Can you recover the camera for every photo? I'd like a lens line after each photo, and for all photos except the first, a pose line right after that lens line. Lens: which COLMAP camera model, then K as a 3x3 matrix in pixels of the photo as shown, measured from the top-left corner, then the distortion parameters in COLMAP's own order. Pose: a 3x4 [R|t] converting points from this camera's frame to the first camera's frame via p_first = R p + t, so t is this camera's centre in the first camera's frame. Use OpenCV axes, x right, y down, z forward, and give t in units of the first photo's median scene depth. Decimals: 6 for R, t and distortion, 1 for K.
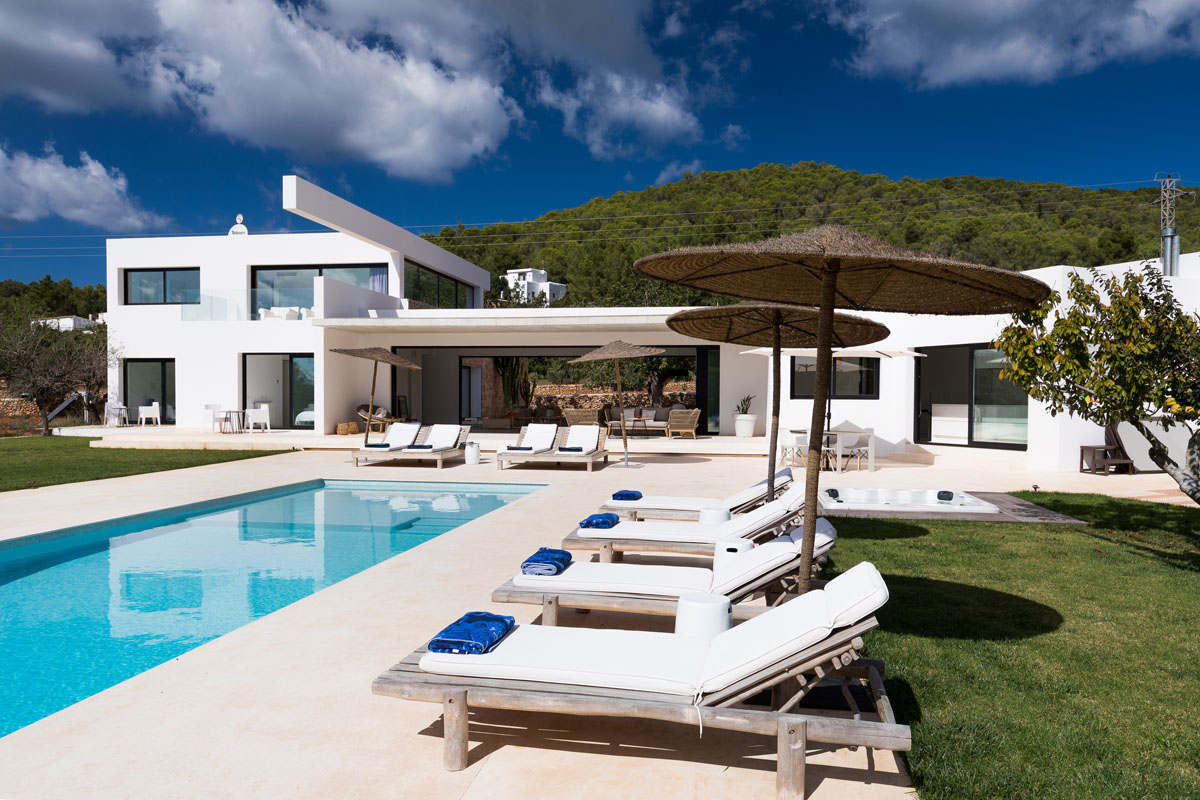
lens RADIAL K [[855.2, 0, 599.9], [0, 855.2, 406.0], [0, 0, 1]] dist [-0.002009, -0.007765]
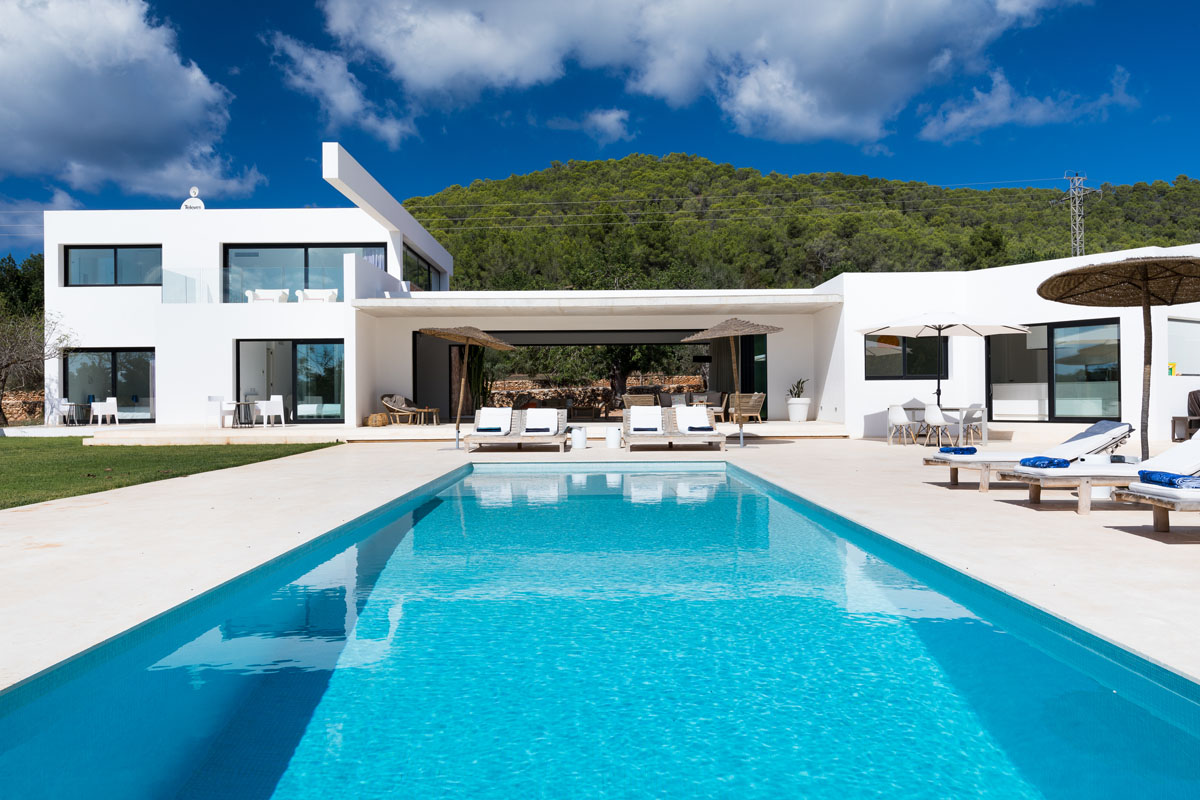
lens RADIAL K [[913.8, 0, 599.6], [0, 913.8, 393.5], [0, 0, 1]] dist [-0.003260, 0.001960]
pose [[0.986686, -0.012029, 0.162189, -0.170007], [0.014852, 0.999758, -0.016202, 0.013525], [-0.161955, 0.018395, 0.986627, -0.003320]]
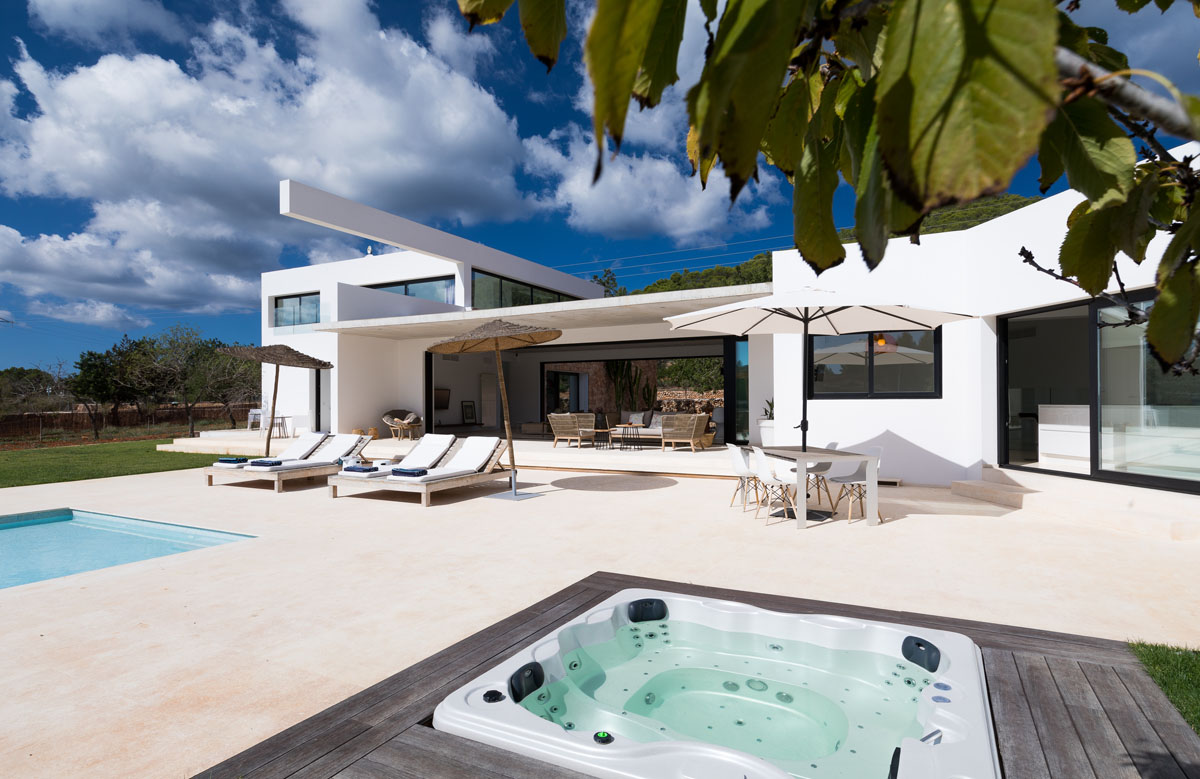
lens RADIAL K [[647.8, 0, 598.6], [0, 647.8, 388.0], [0, 0, 1]] dist [0.001940, 0.000308]
pose [[0.948831, -0.016504, -0.315353, 0.152337], [0.006265, 0.999421, -0.033454, -0.000219], [0.315722, 0.029766, 0.948385, 0.286876]]
